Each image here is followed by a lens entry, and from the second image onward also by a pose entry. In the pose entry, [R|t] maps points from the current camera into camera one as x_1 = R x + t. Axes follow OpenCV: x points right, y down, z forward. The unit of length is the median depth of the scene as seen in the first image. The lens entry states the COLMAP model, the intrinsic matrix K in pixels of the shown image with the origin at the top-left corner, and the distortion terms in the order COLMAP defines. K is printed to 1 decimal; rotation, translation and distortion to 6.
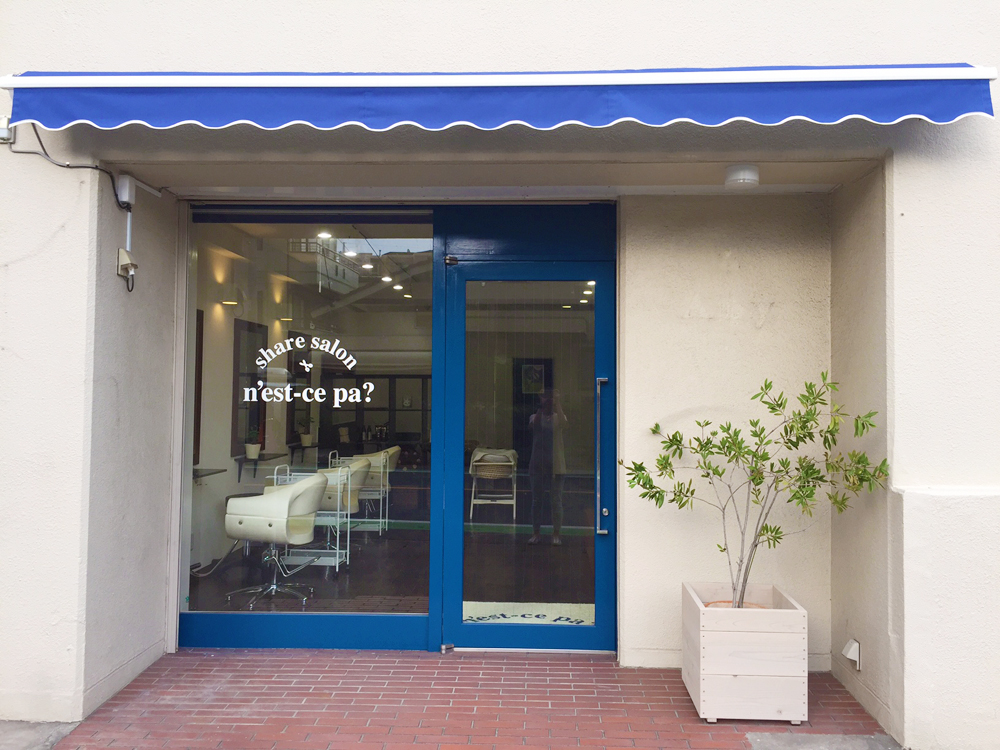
lens RADIAL K [[852.4, 0, 502.2], [0, 852.4, 354.7], [0, 0, 1]] dist [0.079838, -0.114762]
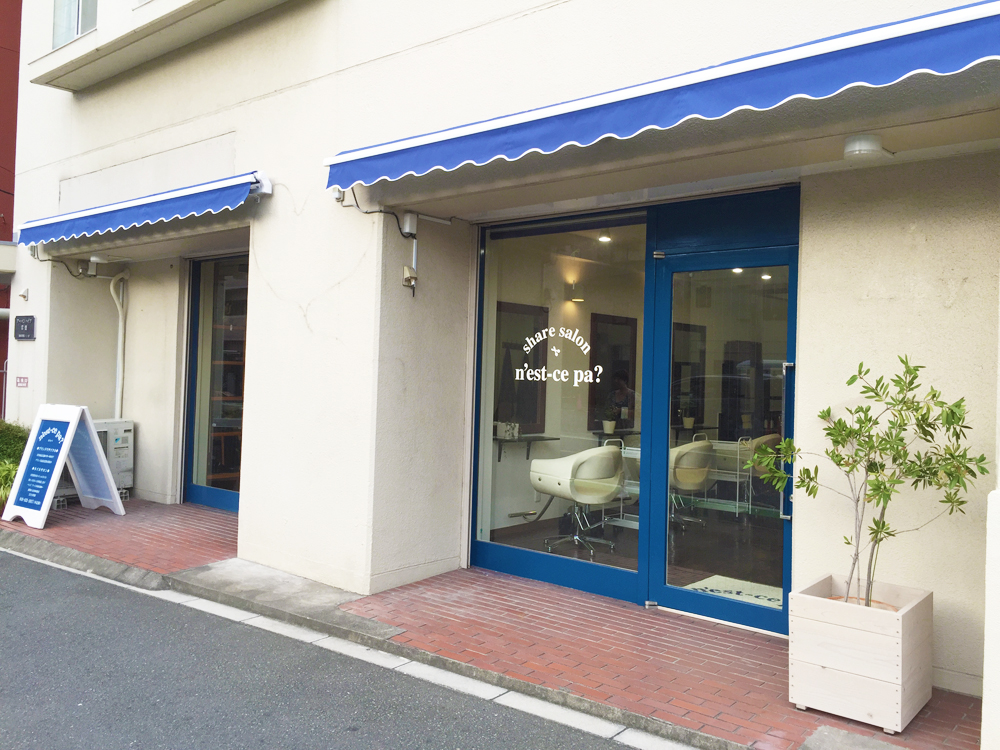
lens RADIAL K [[852.4, 0, 502.2], [0, 852.4, 354.7], [0, 0, 1]] dist [0.079838, -0.114762]
pose [[0.783214, 0.001092, -0.621751, 0.490897], [0.003842, 0.999971, 0.006596, 0.010270], [0.621740, -0.007555, 0.783187, 0.012818]]
